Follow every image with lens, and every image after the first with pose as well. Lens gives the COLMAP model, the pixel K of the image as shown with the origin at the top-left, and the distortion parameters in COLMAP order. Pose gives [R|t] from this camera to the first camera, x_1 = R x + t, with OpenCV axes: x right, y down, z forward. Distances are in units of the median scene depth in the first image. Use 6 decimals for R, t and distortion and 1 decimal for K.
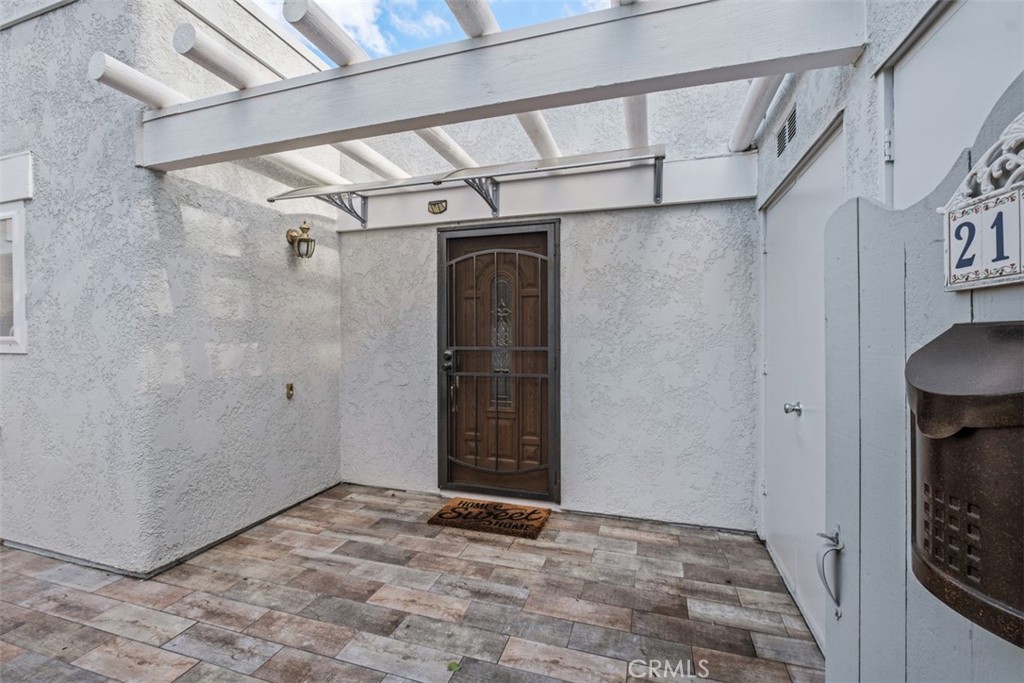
lens RADIAL K [[446.0, 0, 509.4], [0, 446.0, 337.0], [0, 0, 1]] dist [-0.008125, 0.000177]
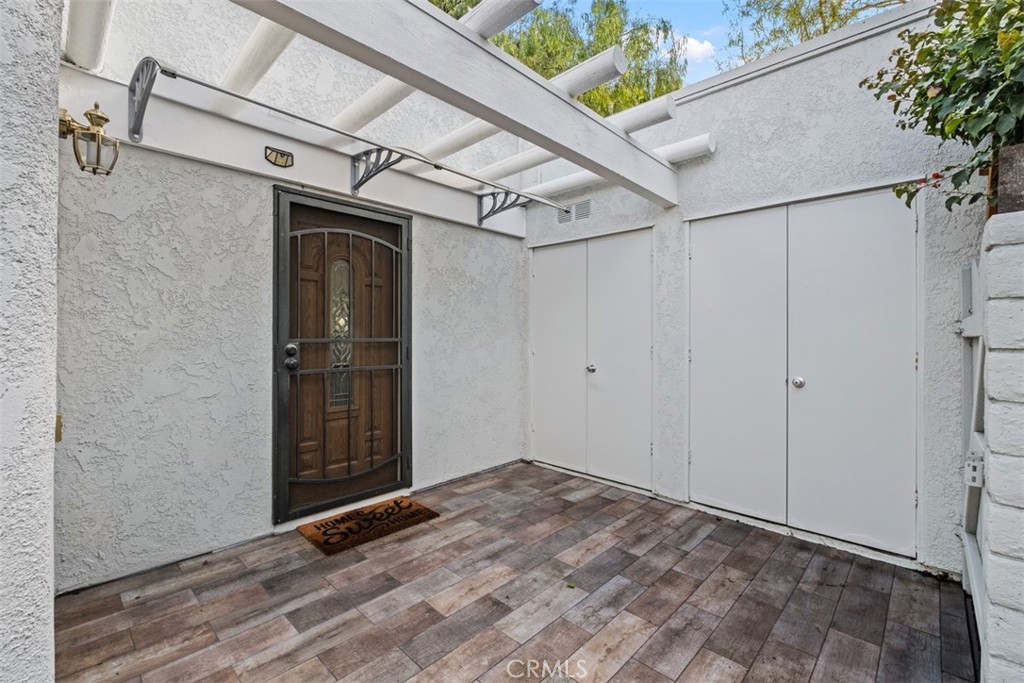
lens RADIAL K [[446.0, 0, 509.4], [0, 446.0, 337.0], [0, 0, 1]] dist [-0.008125, 0.000177]
pose [[0.433448, -0.001972, 0.901176, -0.754164], [0.003668, 0.999993, 0.000424, 0.021099], [-0.901171, 0.003122, 0.433452, 0.344284]]
